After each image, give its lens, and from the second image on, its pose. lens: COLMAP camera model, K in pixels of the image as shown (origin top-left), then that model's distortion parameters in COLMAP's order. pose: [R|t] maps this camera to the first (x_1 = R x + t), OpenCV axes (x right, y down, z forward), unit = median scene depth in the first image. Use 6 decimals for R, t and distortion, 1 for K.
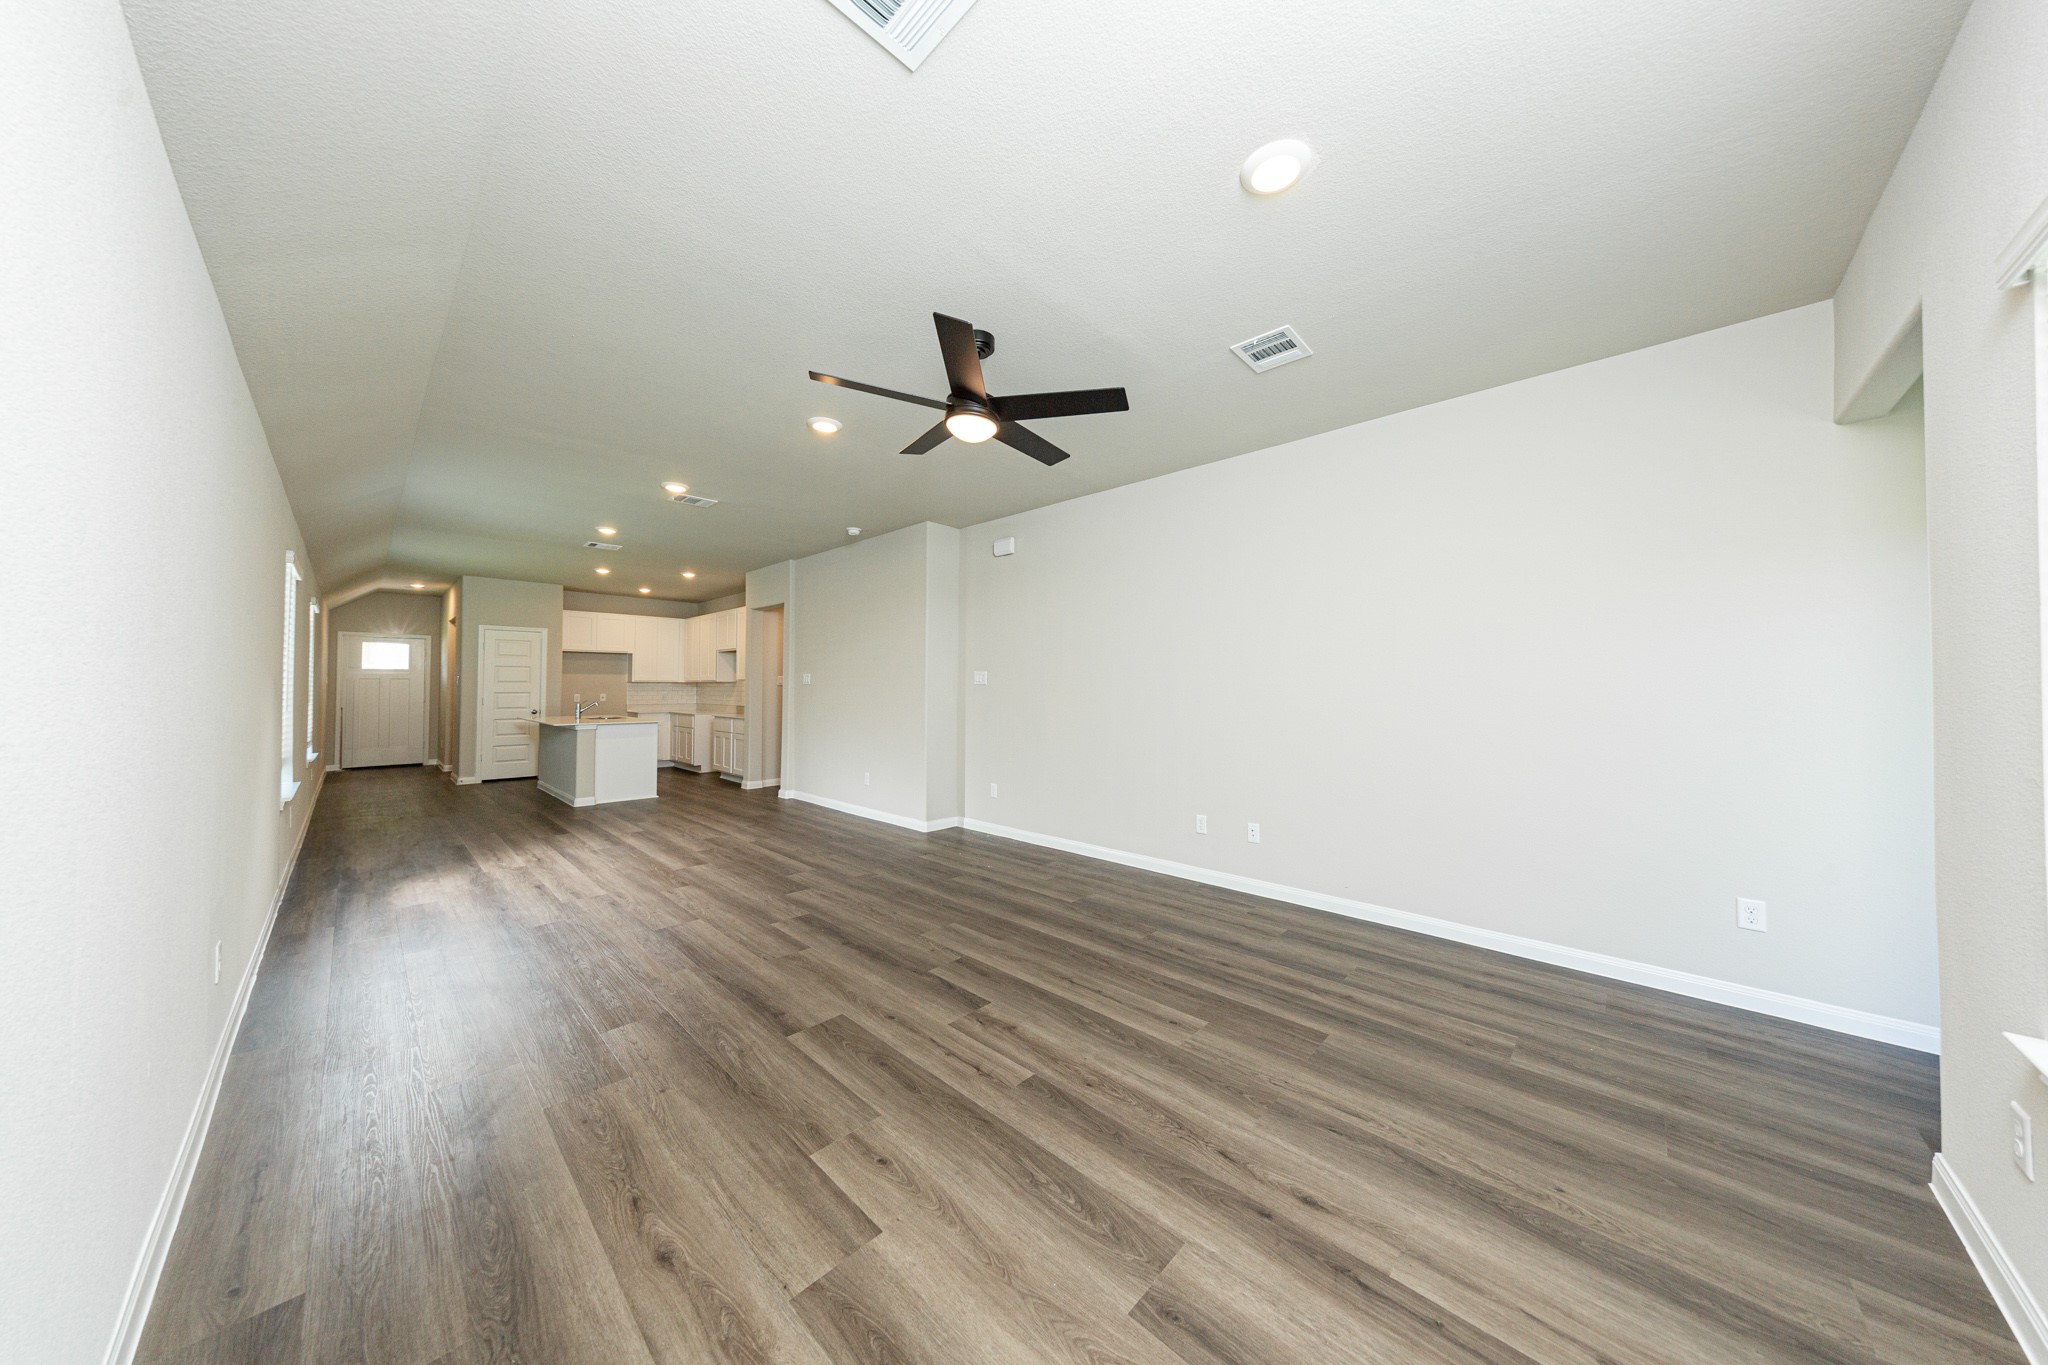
lens RADIAL K [[628.7, 0, 1108.6], [0, 628.7, 685.5], [0, 0, 1]] dist [-0.000279, -0.000078]
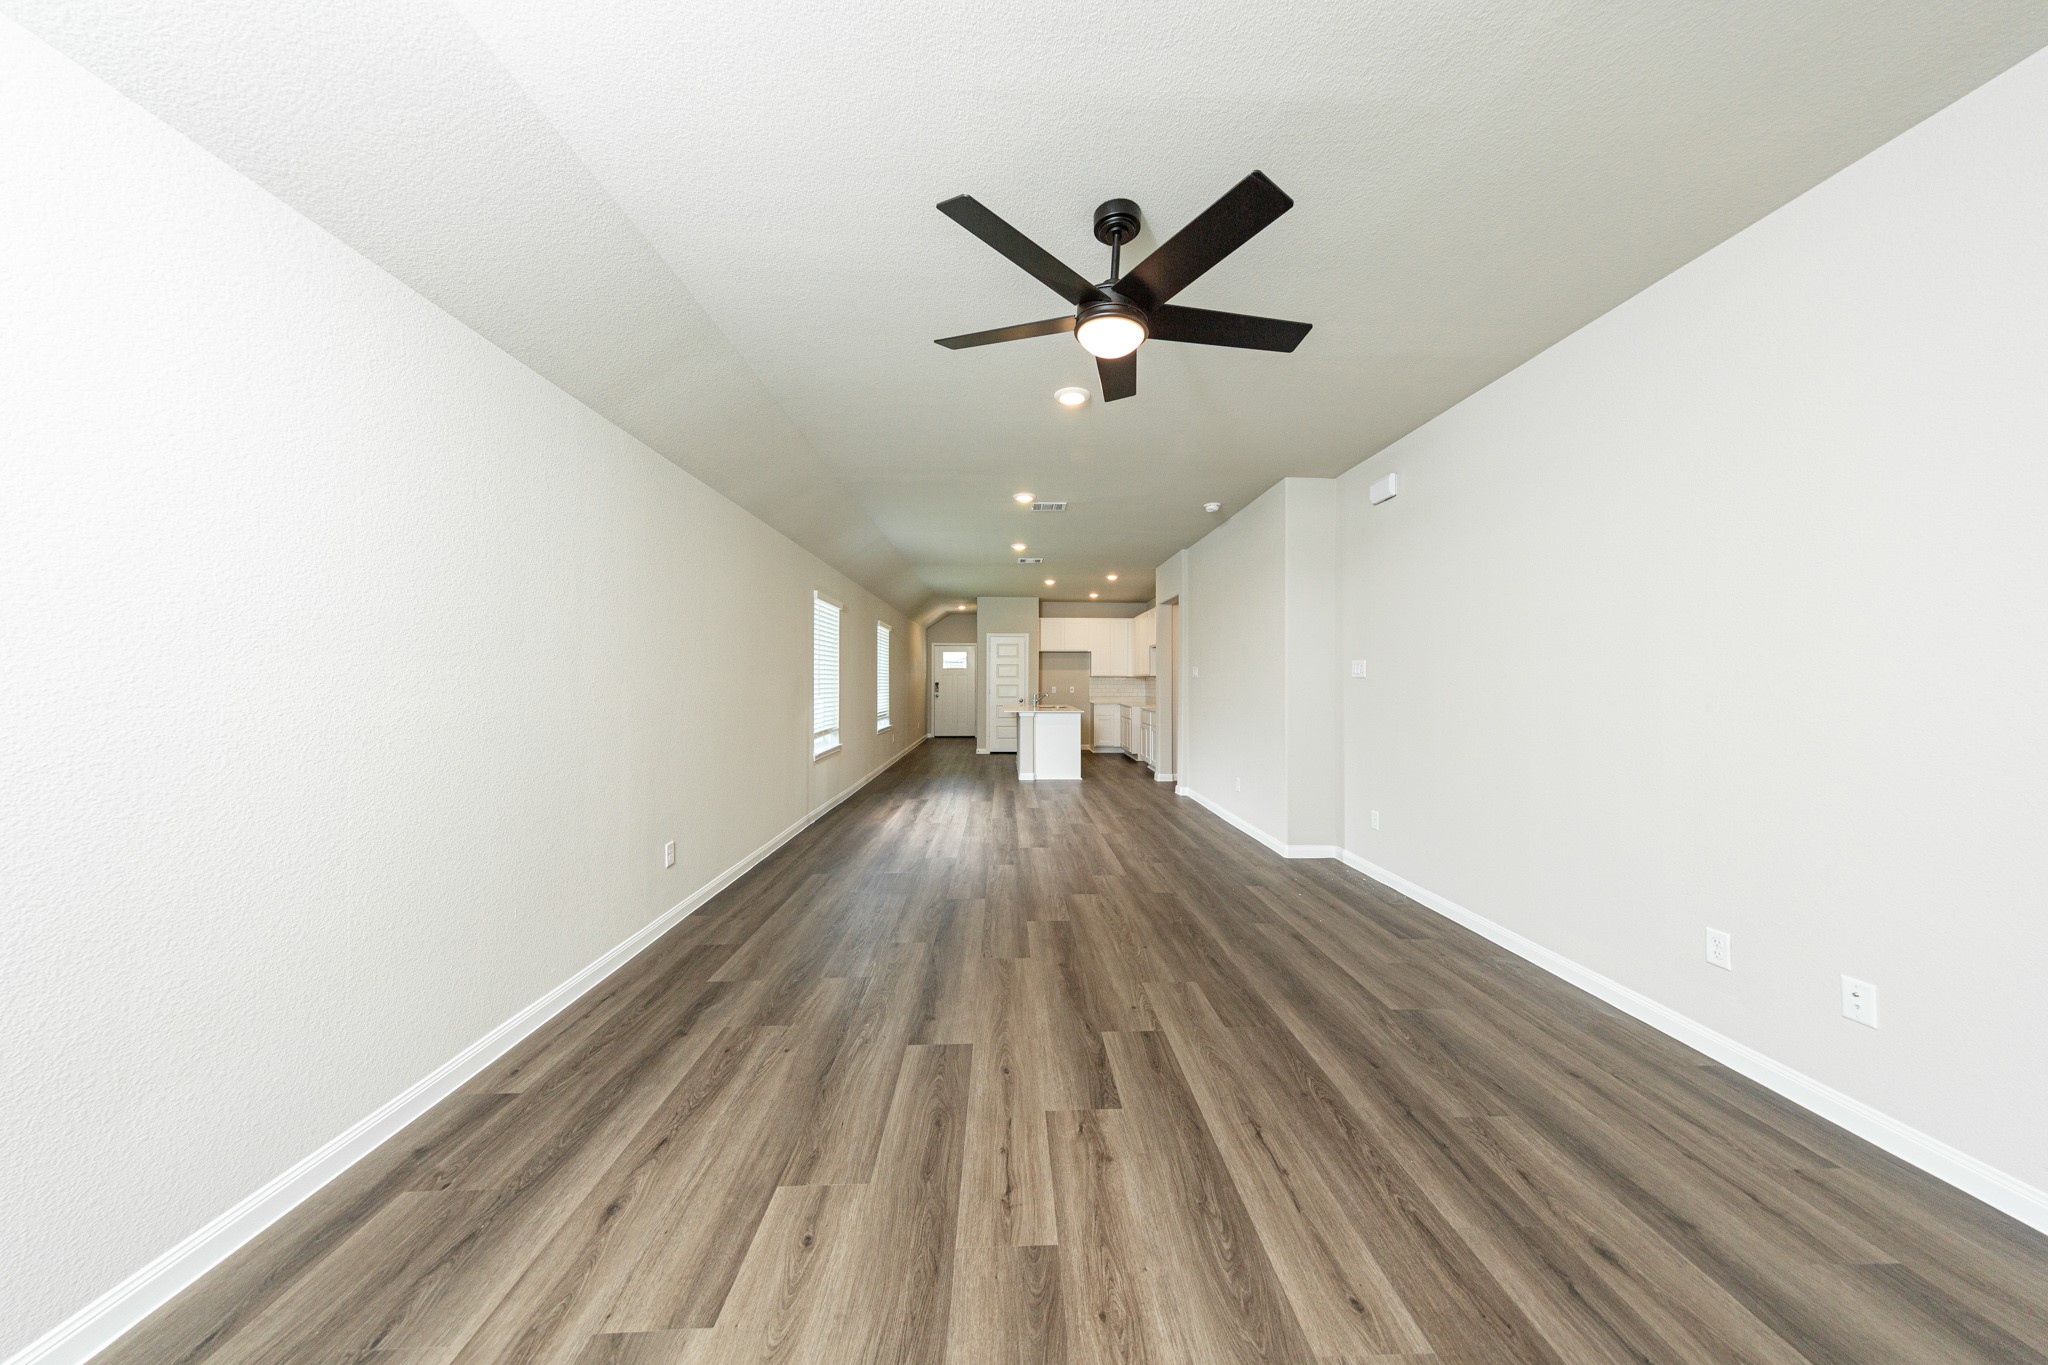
lens RADIAL K [[676.2, 0, 1024.0], [0, 676.2, 682.5], [0, 0, 1]] dist [0.003415, -0.000046]
pose [[0.672426, 0.001392, -0.740163, 0.233773], [0.001846, 0.999992, 0.003558, 0.001628], [0.740162, -0.003759, 0.672418, 0.277588]]
